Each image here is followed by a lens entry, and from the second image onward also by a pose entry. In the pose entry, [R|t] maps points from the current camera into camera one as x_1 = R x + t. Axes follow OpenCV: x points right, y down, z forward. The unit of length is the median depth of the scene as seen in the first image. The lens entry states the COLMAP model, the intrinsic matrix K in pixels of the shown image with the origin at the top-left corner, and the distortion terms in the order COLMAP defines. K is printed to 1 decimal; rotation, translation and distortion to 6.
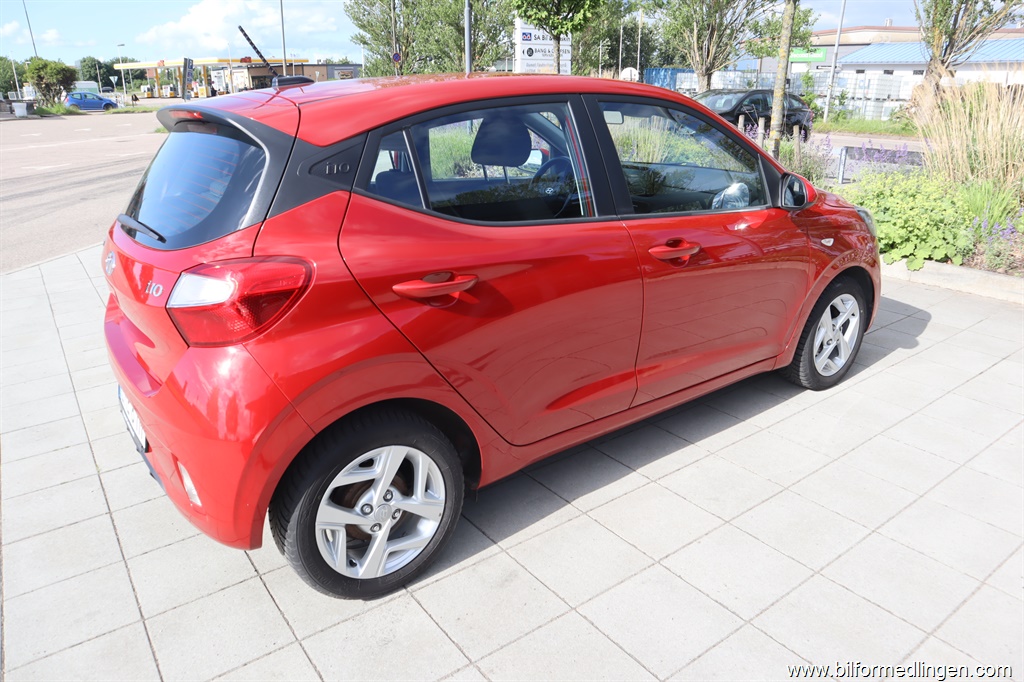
lens RADIAL K [[710.9, 0, 512.0], [0, 710.9, 341.0], [0, 0, 1]] dist [-0.123461, 0.076551]
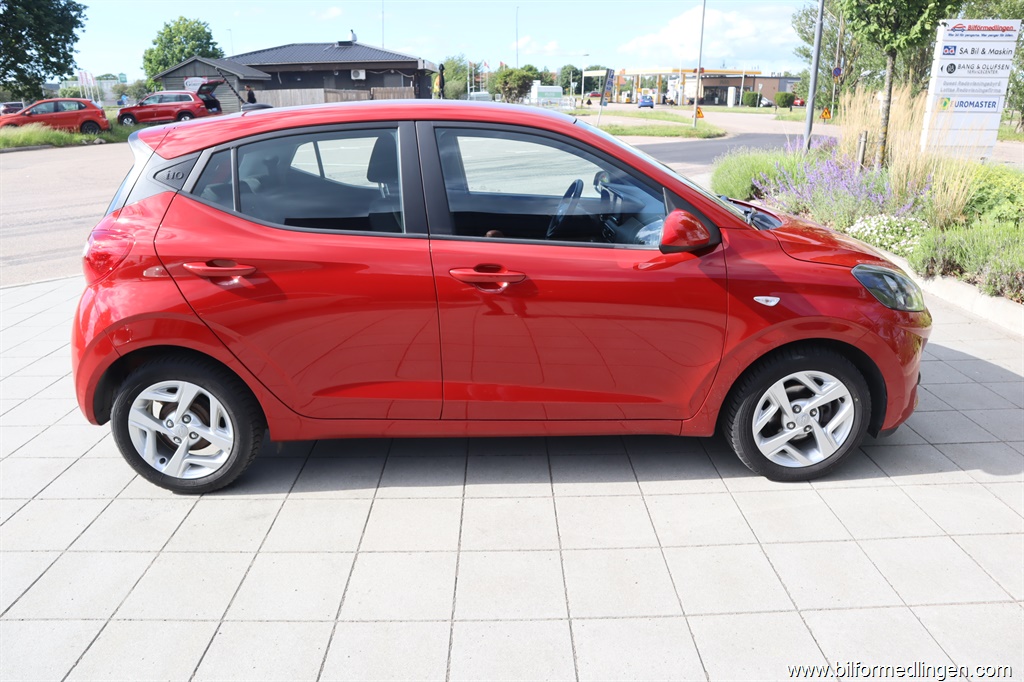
lens RADIAL K [[710.9, 0, 512.0], [0, 710.9, 341.0], [0, 0, 1]] dist [-0.123461, 0.076551]
pose [[0.817014, 0.194124, -0.542959, 0.219240], [-0.201708, 0.978352, 0.046271, -0.024224], [0.540187, 0.071715, 0.838484, 0.046037]]
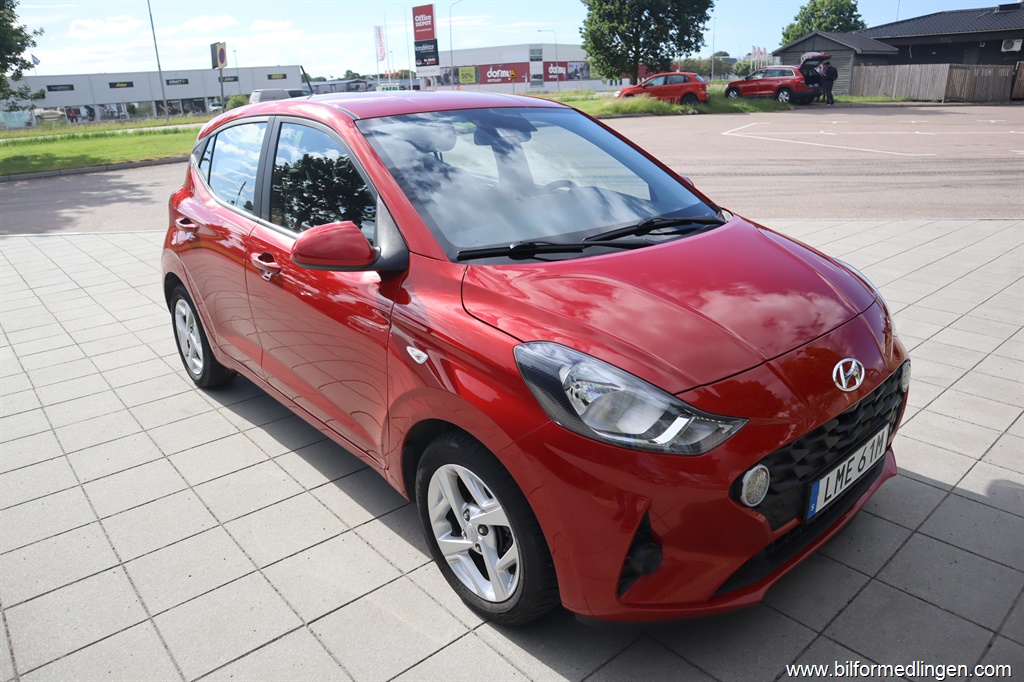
lens RADIAL K [[710.9, 0, 512.0], [0, 710.9, 341.0], [0, 0, 1]] dist [-0.123461, 0.076551]
pose [[0.093889, 0.346947, -0.933173, 0.342750], [-0.313246, 0.900005, 0.303099, -0.120547], [0.945020, 0.263855, 0.193180, 0.313038]]
